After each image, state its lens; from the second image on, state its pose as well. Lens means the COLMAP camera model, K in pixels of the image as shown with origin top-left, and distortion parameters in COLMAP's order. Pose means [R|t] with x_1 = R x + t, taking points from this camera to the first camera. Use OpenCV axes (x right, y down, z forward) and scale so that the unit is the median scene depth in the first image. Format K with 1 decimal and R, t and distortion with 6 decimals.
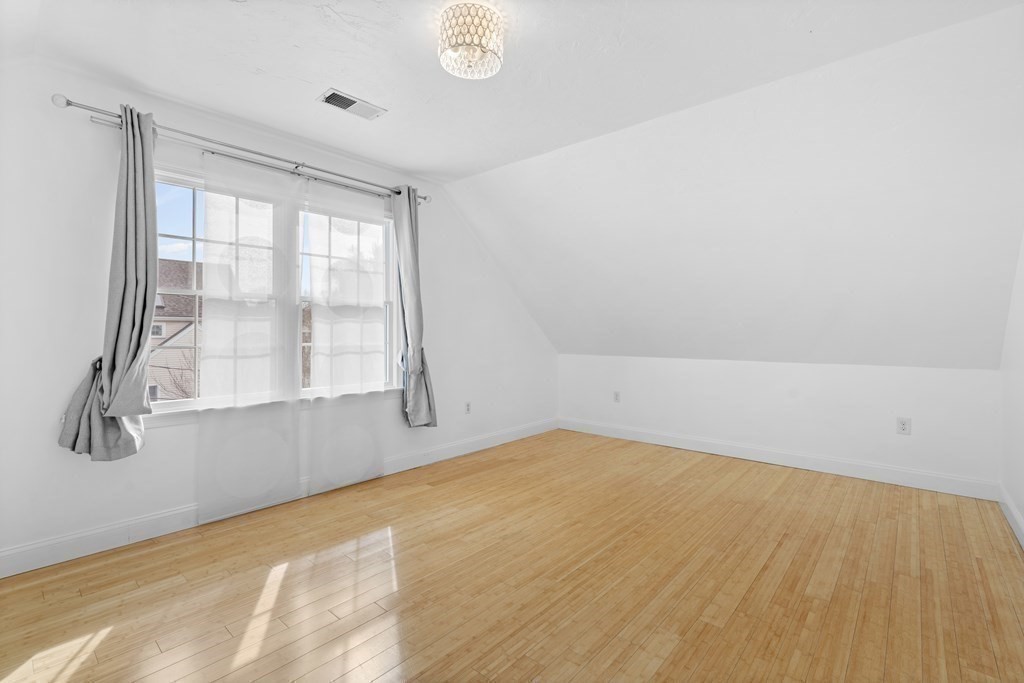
lens RADIAL K [[459.9, 0, 505.4], [0, 459.9, 336.1], [0, 0, 1]] dist [-0.015855, 0.006799]
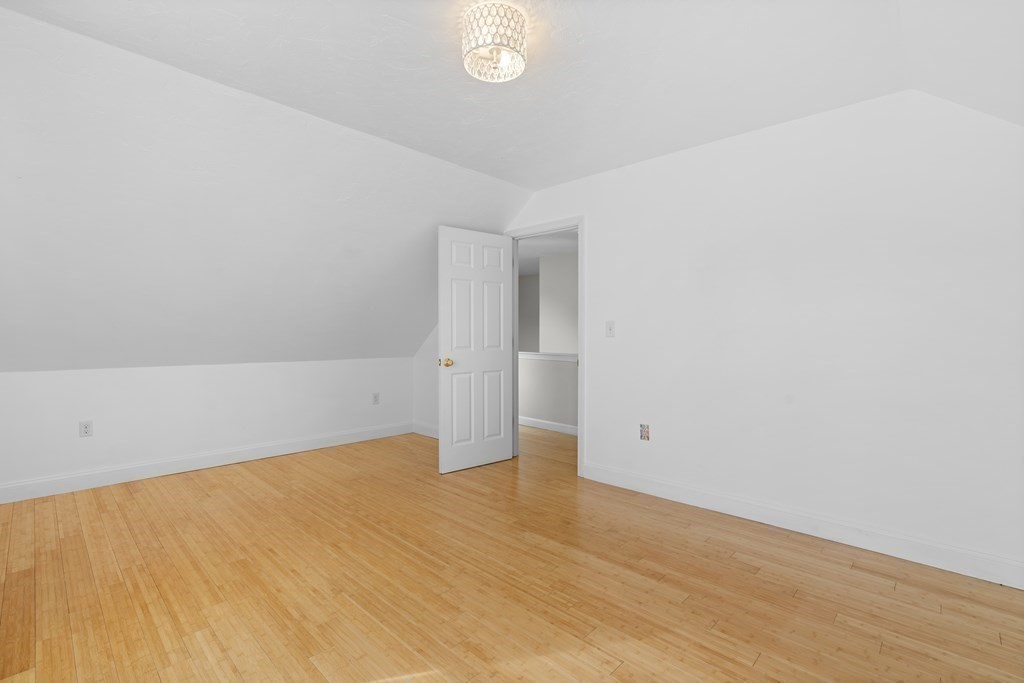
lens RADIAL K [[459.9, 0, 505.0], [0, 459.9, 340.0], [0, 0, 1]] dist [-0.015855, 0.006799]
pose [[0.052119, -0.011979, 0.998569, -0.746662], [0.004056, 0.999922, 0.011783, -0.011712], [-0.998633, 0.003436, 0.052163, 0.626126]]
